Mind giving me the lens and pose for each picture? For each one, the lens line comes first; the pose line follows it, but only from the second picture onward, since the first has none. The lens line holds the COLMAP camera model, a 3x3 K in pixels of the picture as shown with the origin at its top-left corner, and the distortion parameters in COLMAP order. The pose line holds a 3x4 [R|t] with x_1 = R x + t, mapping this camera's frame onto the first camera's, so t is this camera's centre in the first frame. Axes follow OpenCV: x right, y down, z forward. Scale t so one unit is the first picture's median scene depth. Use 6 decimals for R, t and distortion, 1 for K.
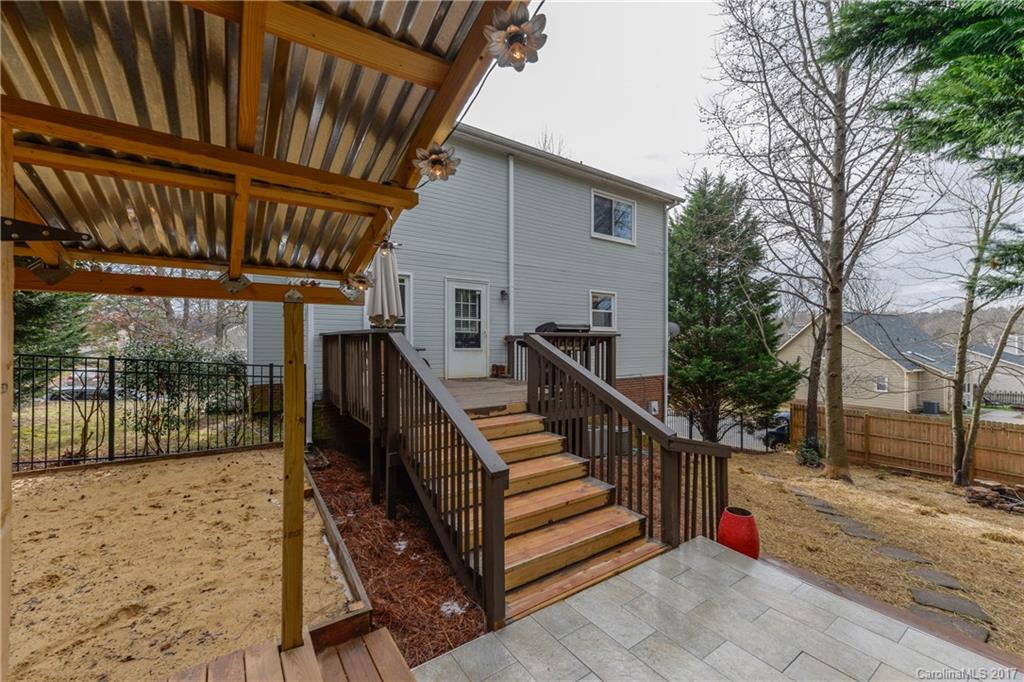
lens RADIAL K [[402.2, 0, 511.7], [0, 402.2, 345.2], [0, 0, 1]] dist [0.012584, -0.000010]
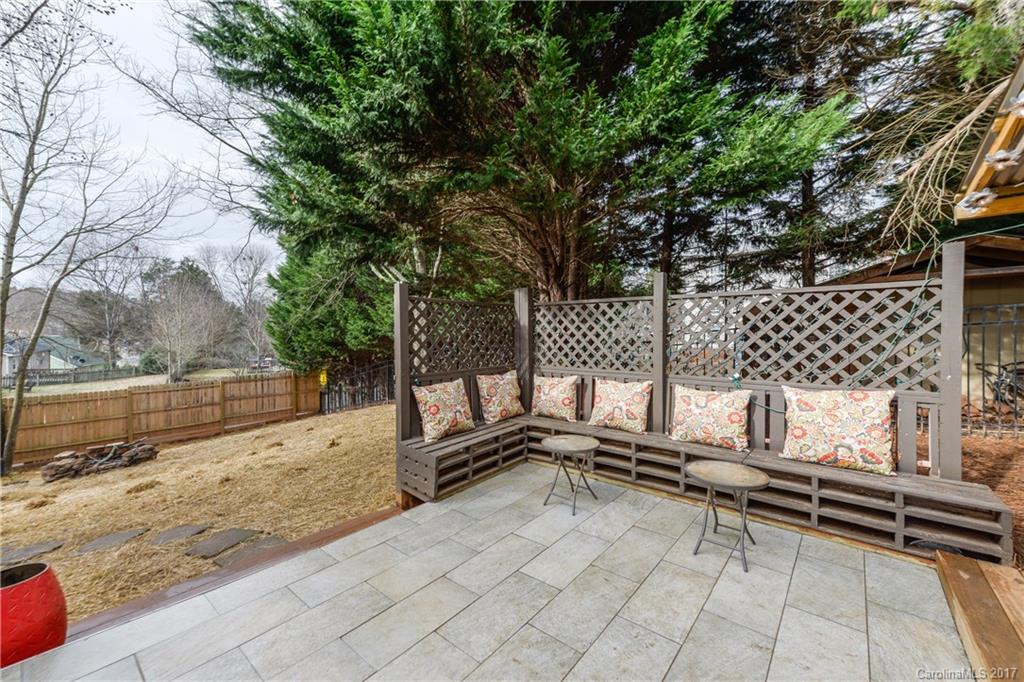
lens RADIAL K [[402.2, 0, 511.0], [0, 402.2, 338.2], [0, 0, 1]] dist [0.012584, -0.000010]
pose [[-0.270130, -0.006381, 0.962803, -0.018151], [0.000527, 0.999977, 0.006776, 0.066914], [-0.962824, 0.002338, -0.270120, 0.280983]]
